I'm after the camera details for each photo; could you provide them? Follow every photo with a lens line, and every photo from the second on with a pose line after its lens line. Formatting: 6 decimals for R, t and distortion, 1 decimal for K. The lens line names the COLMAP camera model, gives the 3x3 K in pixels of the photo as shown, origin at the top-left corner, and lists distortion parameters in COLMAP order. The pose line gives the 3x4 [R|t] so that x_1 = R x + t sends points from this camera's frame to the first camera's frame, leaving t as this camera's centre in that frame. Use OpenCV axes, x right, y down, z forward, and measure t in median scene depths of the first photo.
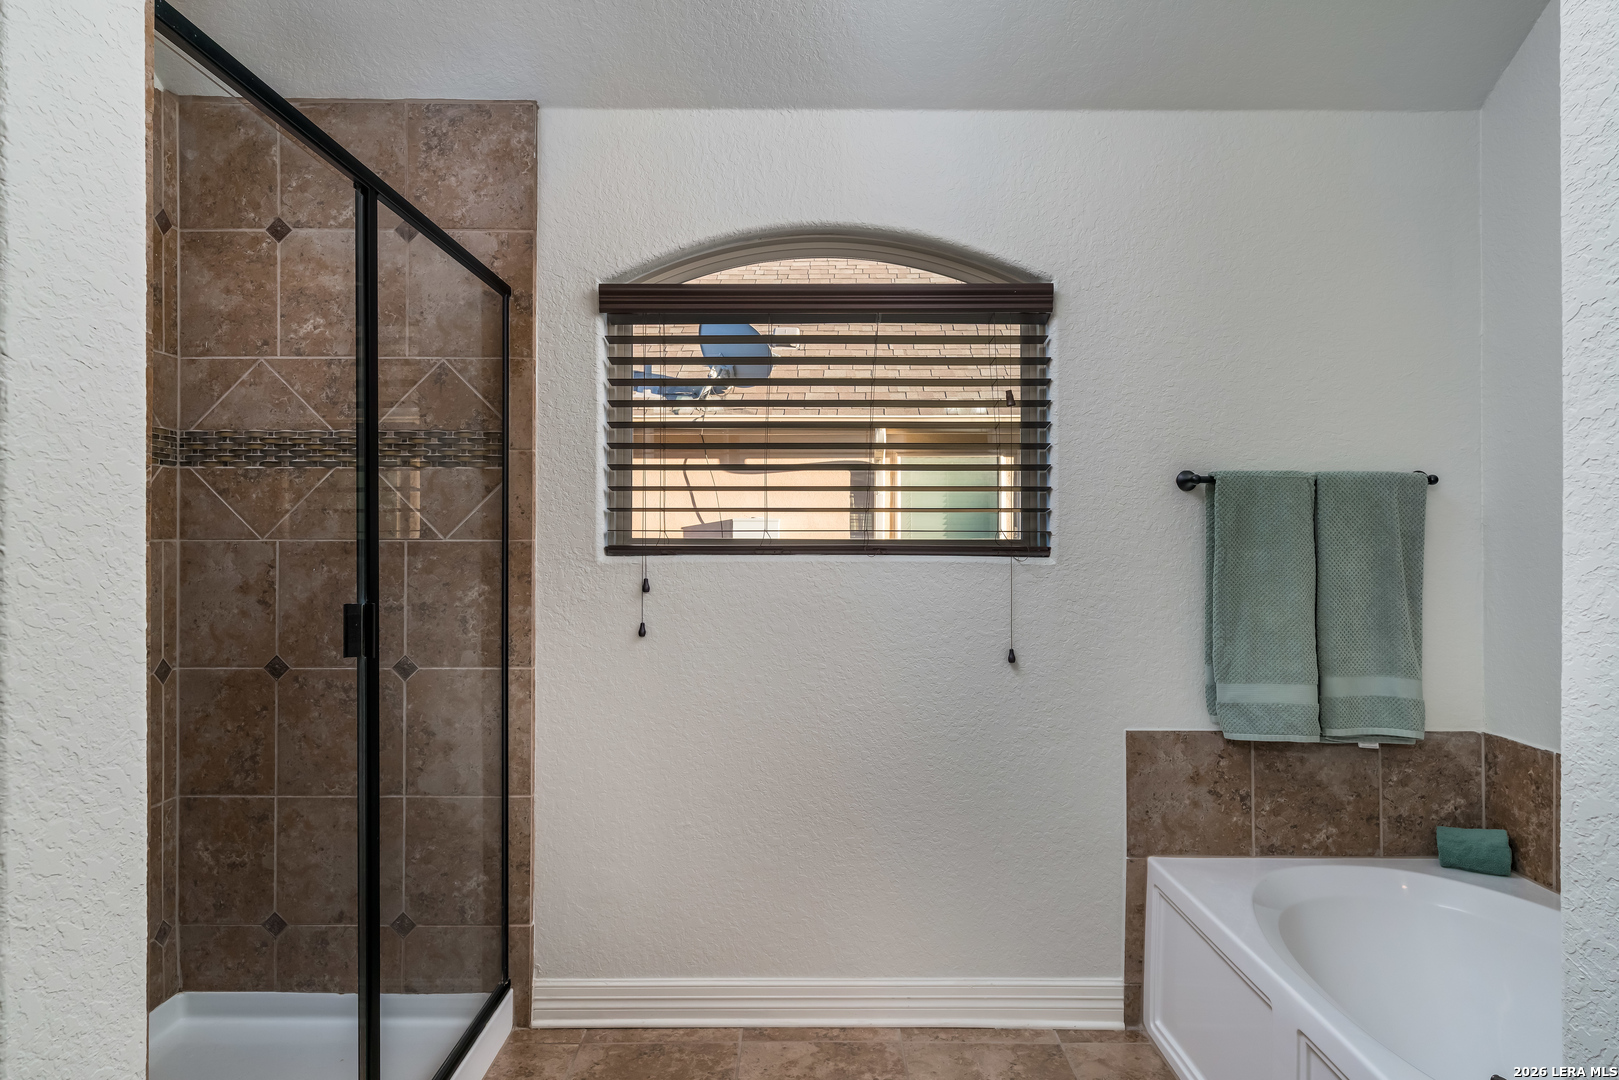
lens RADIAL K [[954.0, 0, 808.4], [0, 954.0, 536.8], [0, 0, 1]] dist [0.000841, 0.001079]
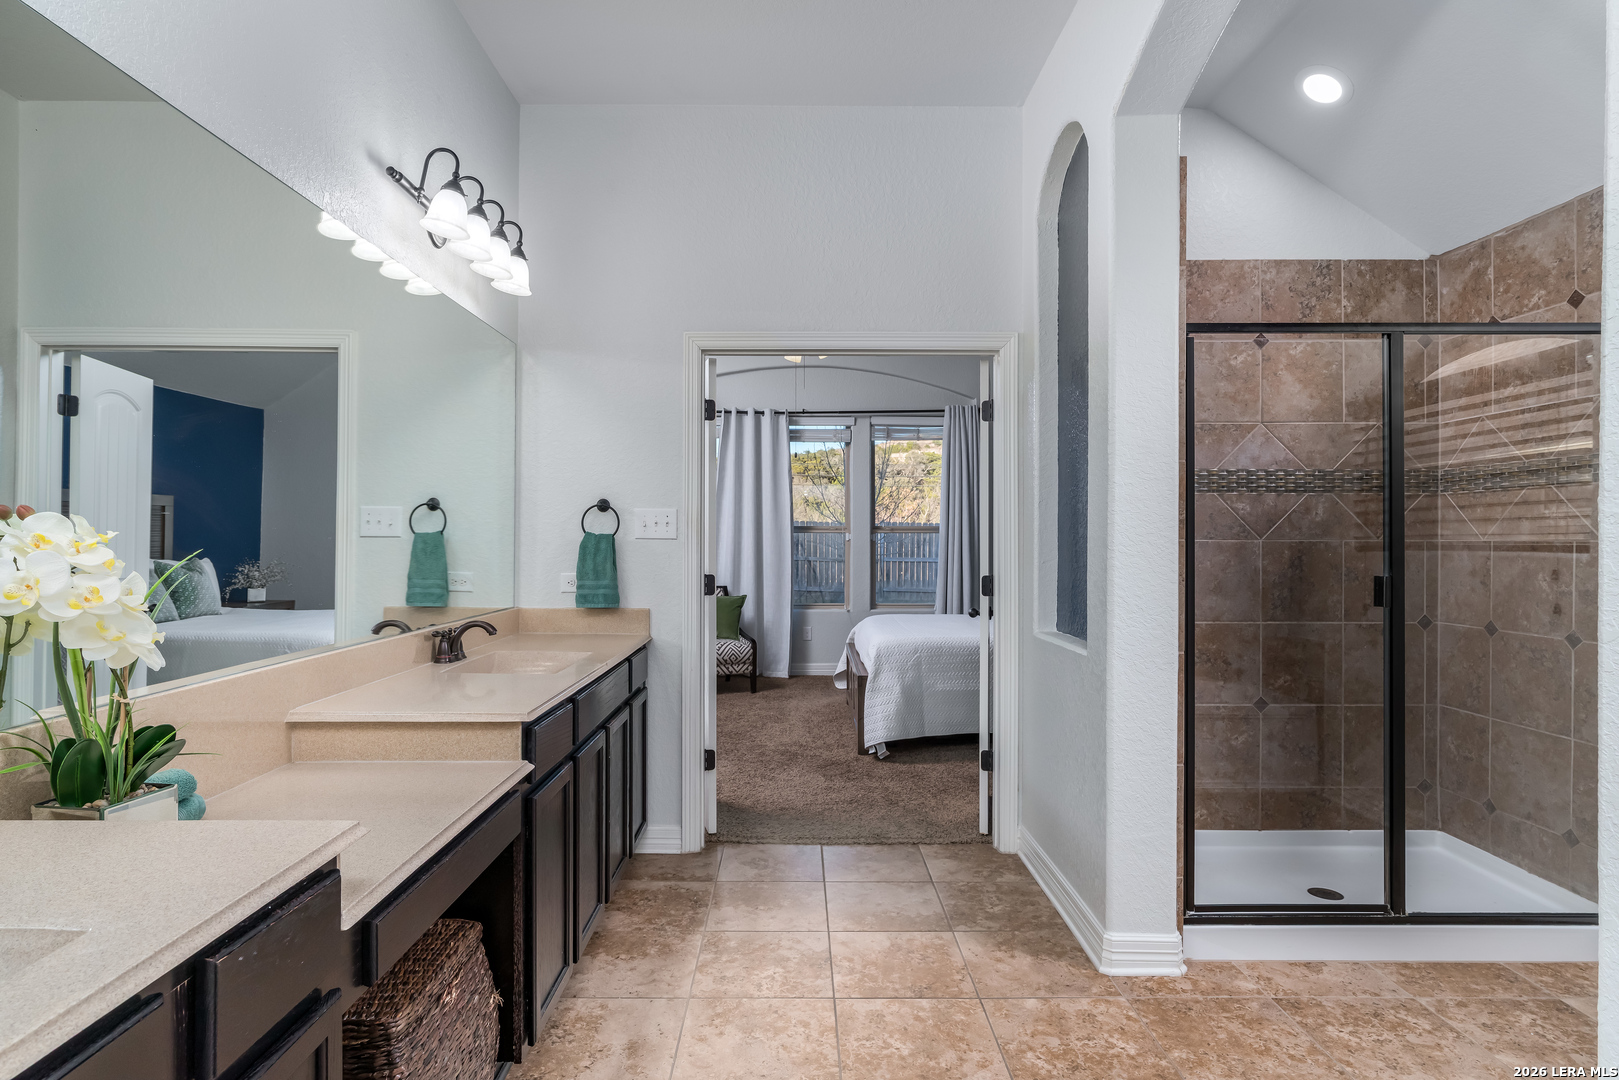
lens RADIAL K [[870.2, 0, 805.5], [0, 870.2, 534.4], [0, 0, 1]] dist [-0.007019, -0.000198]
pose [[0.006420, -0.006132, -0.999961, 2.146253], [-0.002568, 0.999978, -0.006149, 0.015016], [0.999976, 0.002607, 0.006404, -0.126629]]
